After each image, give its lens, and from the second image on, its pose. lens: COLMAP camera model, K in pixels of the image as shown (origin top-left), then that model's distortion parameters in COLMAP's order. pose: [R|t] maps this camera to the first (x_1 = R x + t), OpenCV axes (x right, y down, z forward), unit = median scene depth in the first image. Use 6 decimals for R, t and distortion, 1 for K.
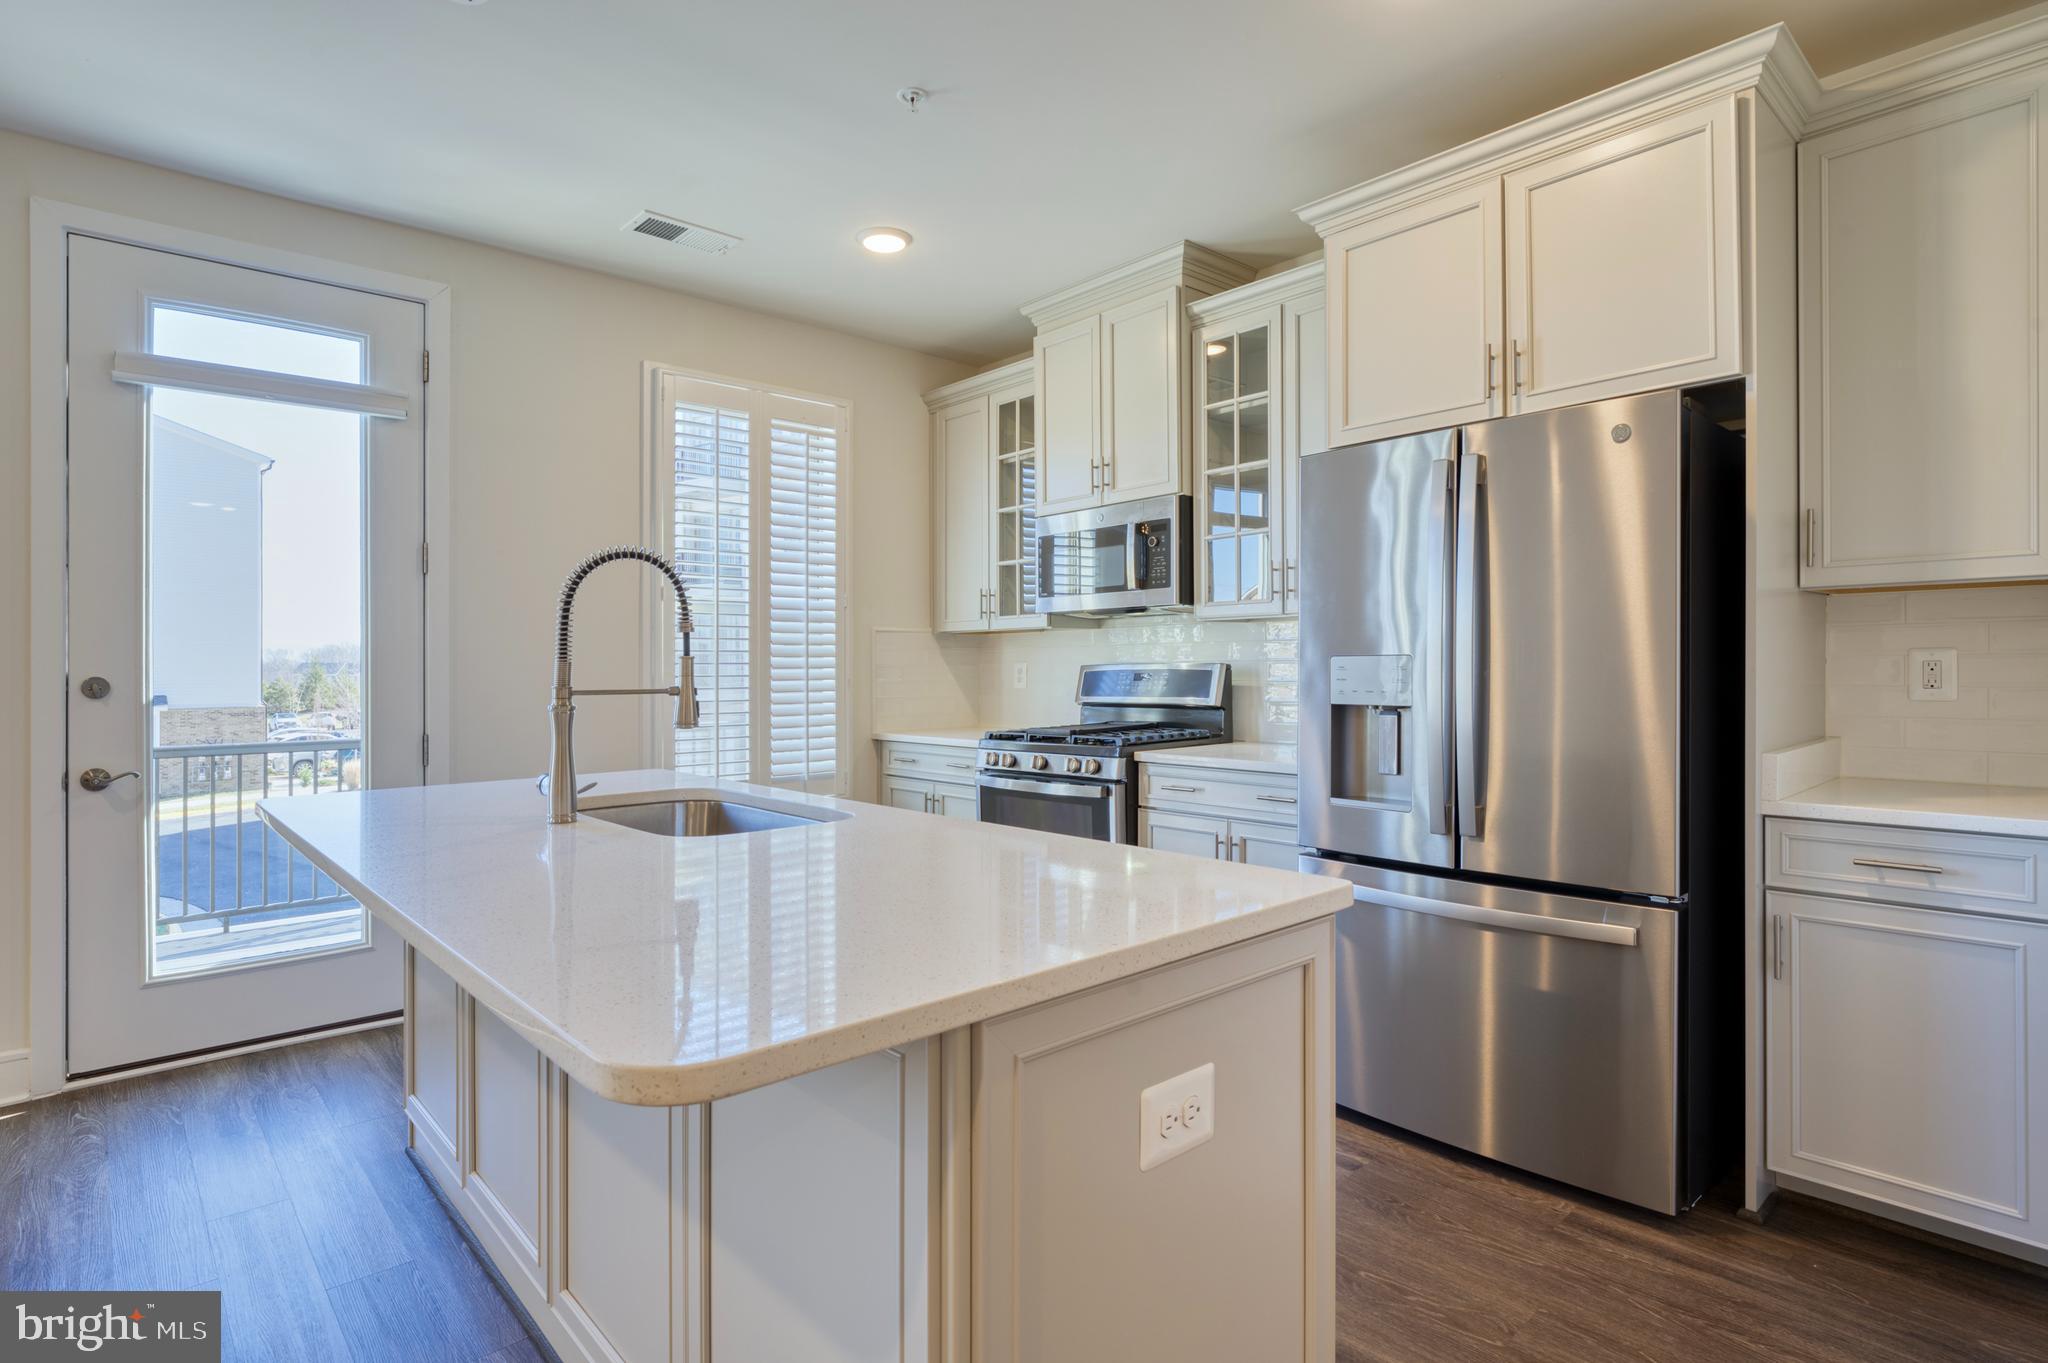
lens RADIAL K [[1027.1, 0, 1004.5], [0, 1027.1, 672.9], [0, 0, 1]] dist [0.000753, -0.002737]
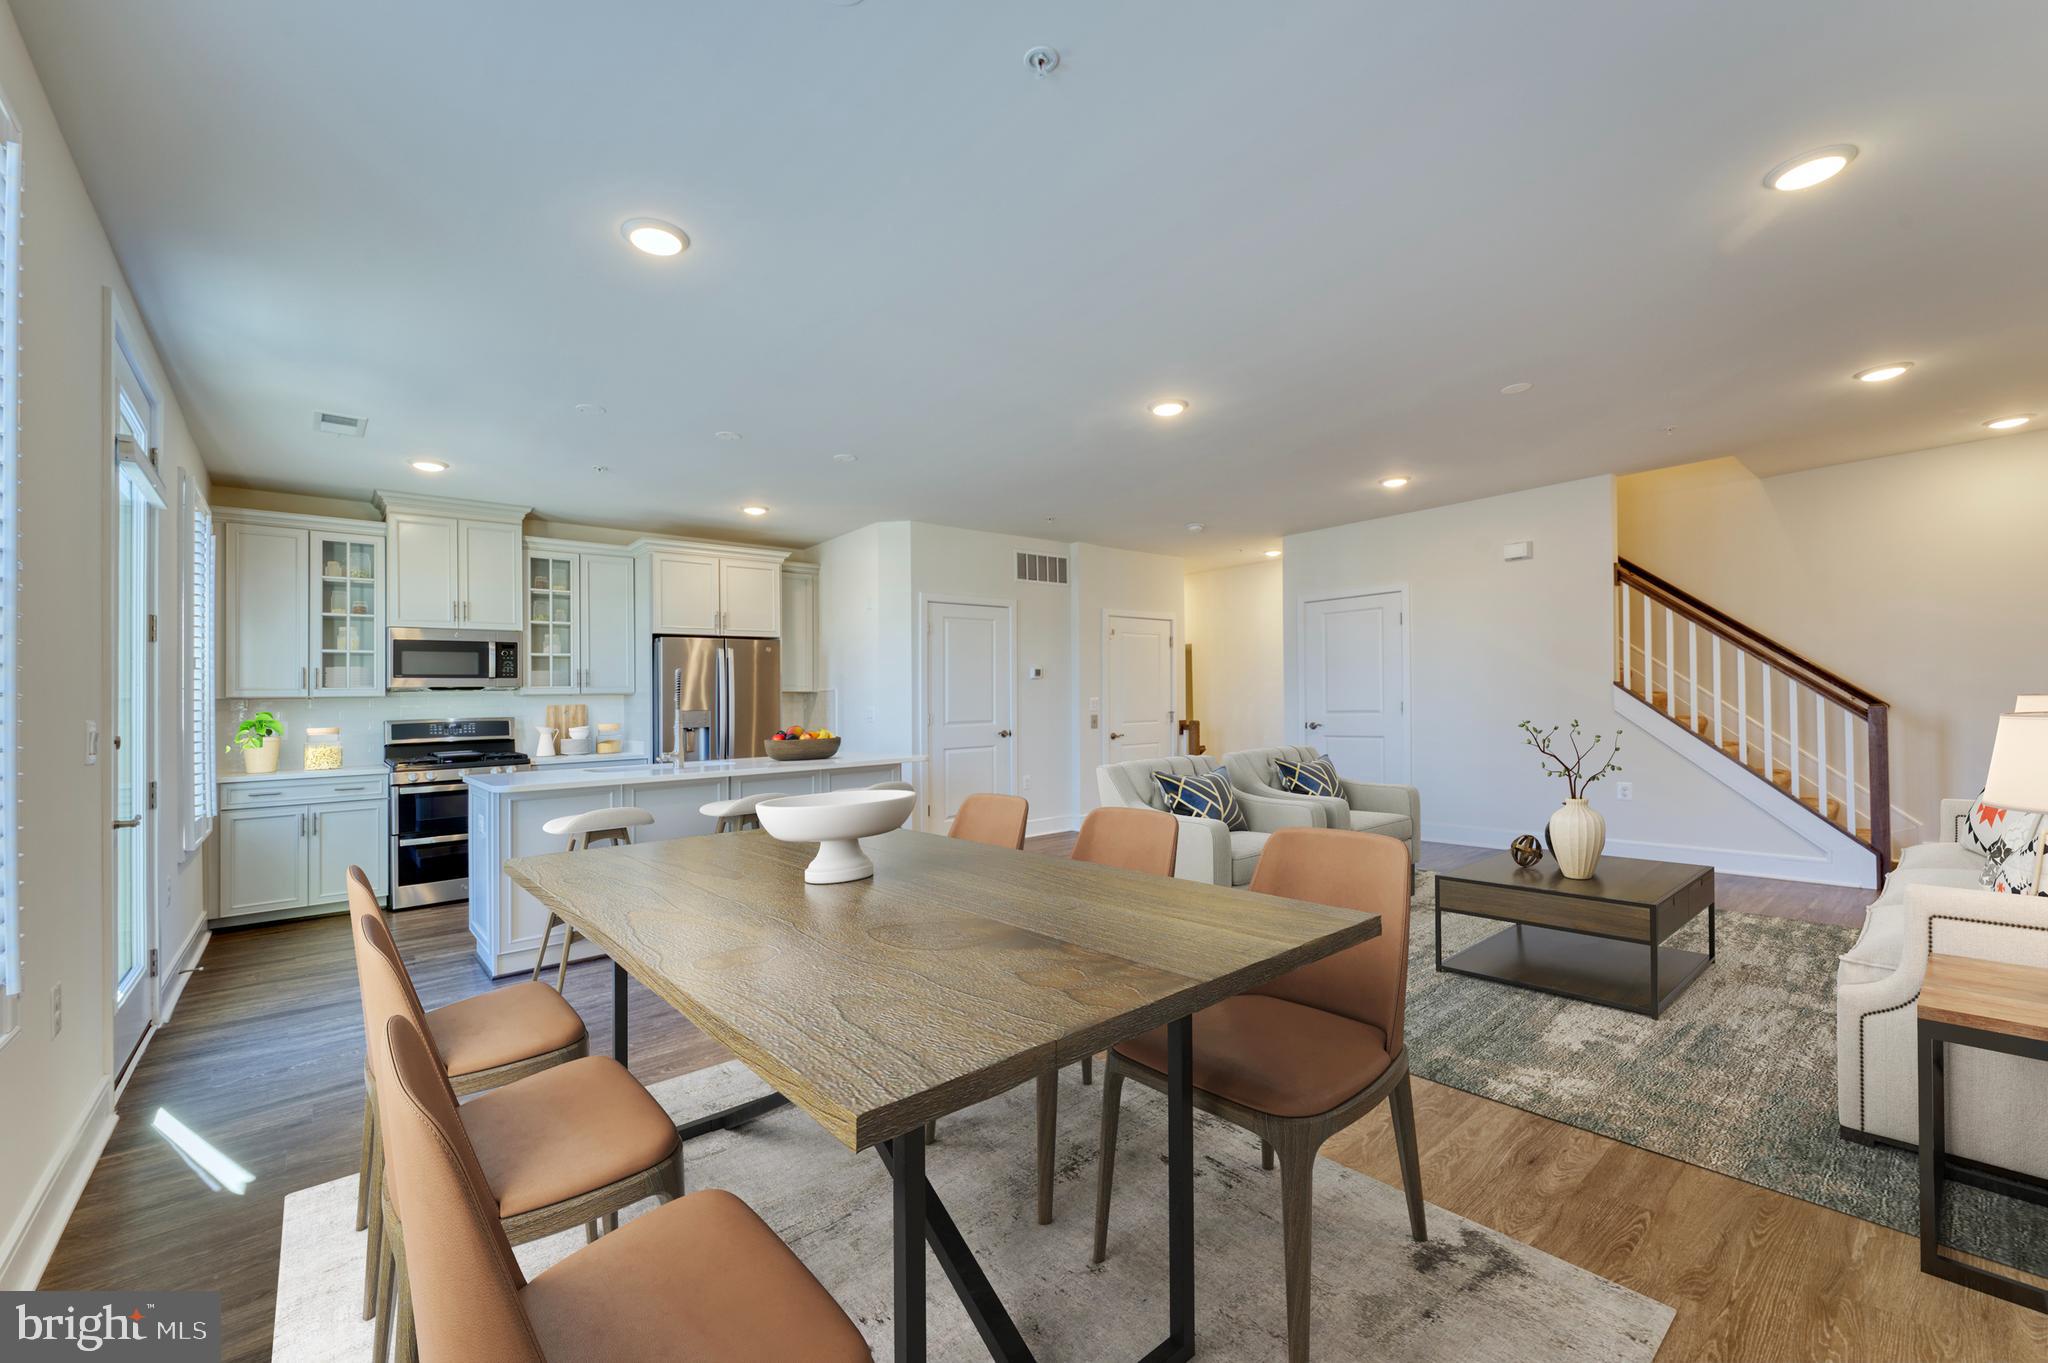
lens RADIAL K [[826.8, 0, 1054.8], [0, 826.8, 696.8], [0, 0, 1]] dist [-0.008763, 0.000801]
pose [[0.008208, 0.021322, 0.999739, -1.433495], [0.033850, 0.999194, -0.021589, 0.021323], [-0.999393, 0.034019, 0.007480, -0.027362]]
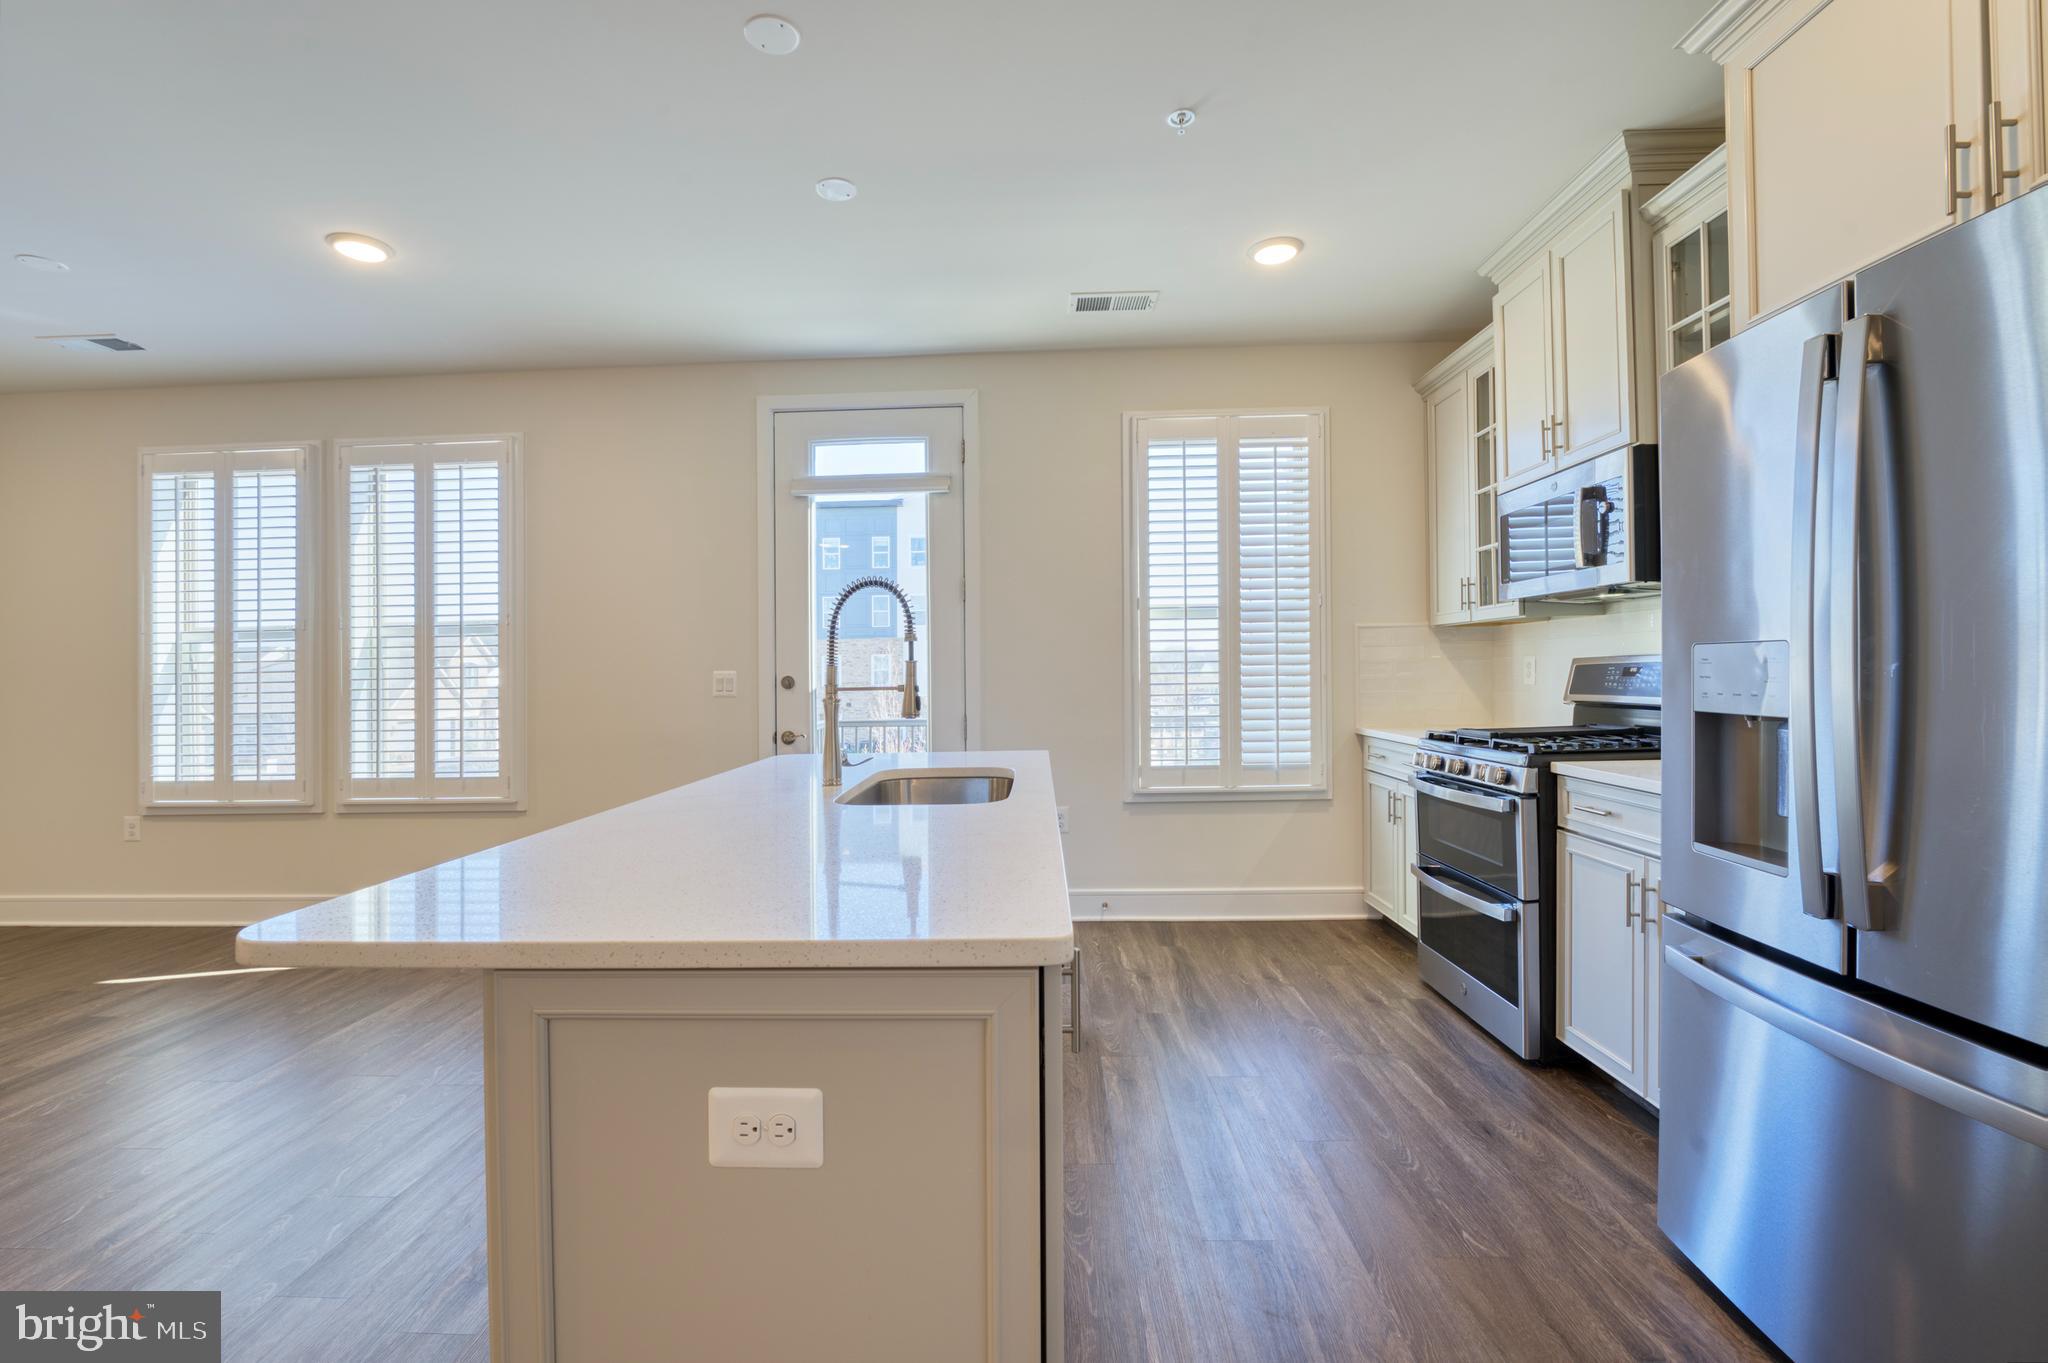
lens RADIAL K [[881.6, 0, 1025.2], [0, 881.6, 670.6], [0, 0, 1]] dist [-0.016083, 0.000217]
pose [[0.729301, -0.005603, -0.684170, 0.300306], [0.008335, 0.999965, 0.000696, -0.001995], [0.684142, -0.006210, 0.729322, 0.181124]]
